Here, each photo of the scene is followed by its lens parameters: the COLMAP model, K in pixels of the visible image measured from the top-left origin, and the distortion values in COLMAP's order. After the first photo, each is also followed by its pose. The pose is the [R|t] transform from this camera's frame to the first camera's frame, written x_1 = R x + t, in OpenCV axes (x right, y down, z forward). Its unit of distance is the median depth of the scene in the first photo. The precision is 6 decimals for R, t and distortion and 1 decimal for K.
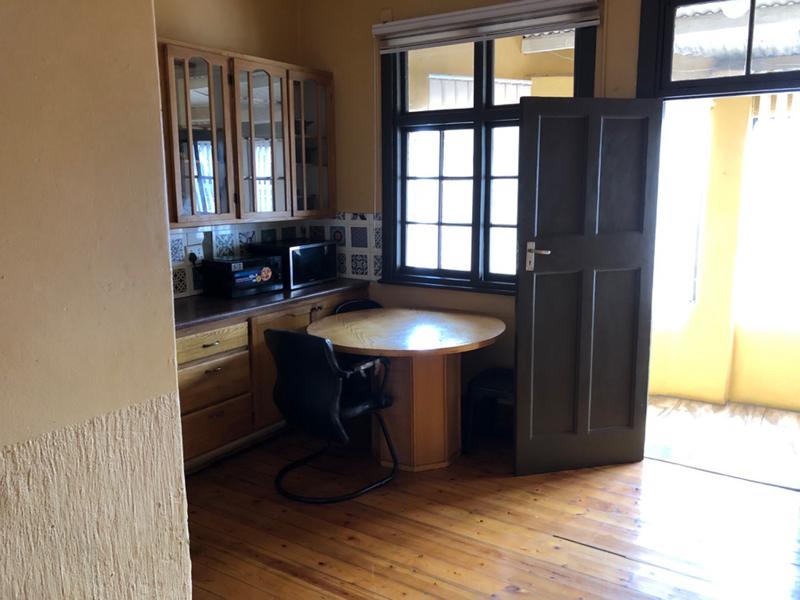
lens RADIAL K [[639.0, 0, 397.5], [0, 639.0, 291.8], [0, 0, 1]] dist [0.016428, -0.011670]
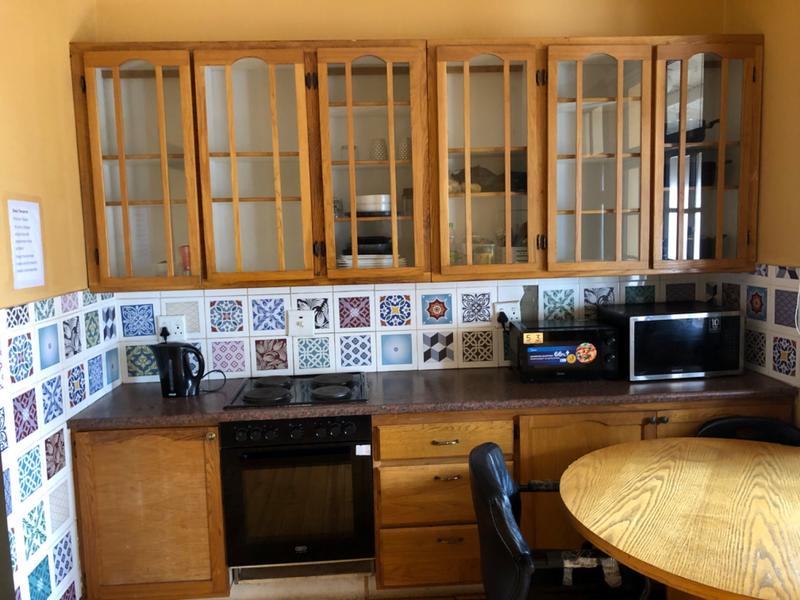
lens RADIAL K [[639.0, 0, 397.5], [0, 639.0, 291.8], [0, 0, 1]] dist [0.016428, -0.011670]
pose [[0.597750, 0.067842, -0.798807, 0.207390], [-0.107032, 0.994246, 0.004349, -0.072104], [0.794506, 0.082898, 0.601571, 0.417270]]
